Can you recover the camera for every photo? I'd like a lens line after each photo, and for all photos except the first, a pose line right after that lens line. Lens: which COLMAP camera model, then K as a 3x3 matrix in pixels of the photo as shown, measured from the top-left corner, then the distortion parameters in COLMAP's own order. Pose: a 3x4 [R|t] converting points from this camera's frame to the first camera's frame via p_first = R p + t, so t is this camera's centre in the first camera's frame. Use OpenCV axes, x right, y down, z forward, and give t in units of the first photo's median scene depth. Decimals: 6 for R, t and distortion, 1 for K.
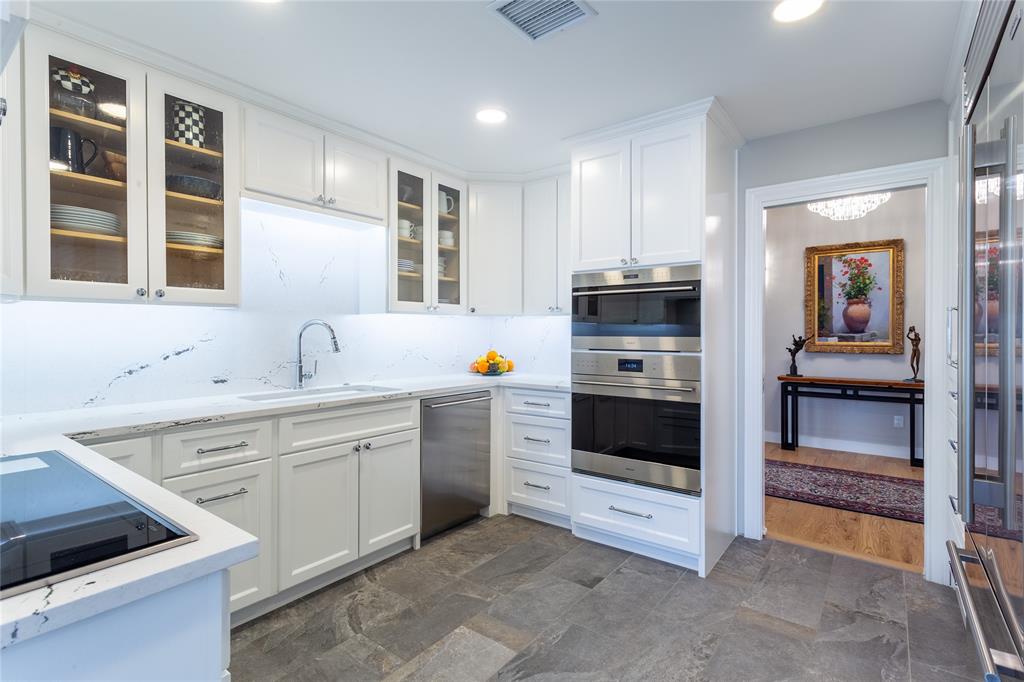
lens RADIAL K [[490.5, 0, 512.8], [0, 490.5, 336.3], [0, 0, 1]] dist [0.004243, 0.001564]
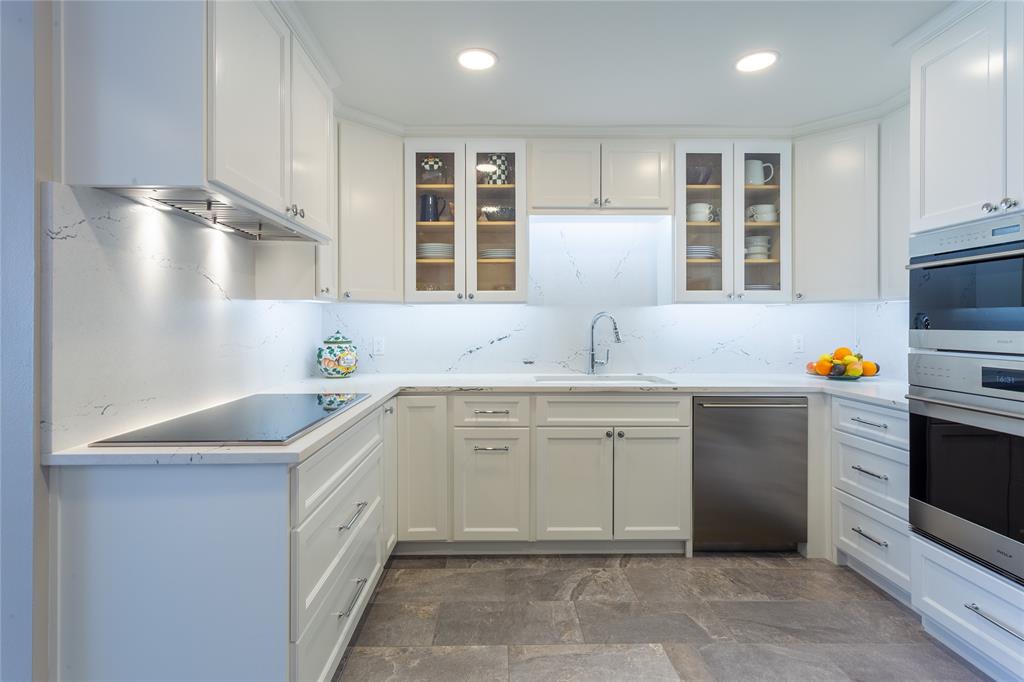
lens RADIAL K [[493.6, 0, 501.4], [0, 493.6, 323.8], [0, 0, 1]] dist [0.000372, 0.000663]
pose [[0.618137, 0.000245, -0.786070, 0.324065], [-0.005351, 0.999978, -0.003896, -0.002196], [0.786052, 0.006615, 0.618125, 0.143380]]
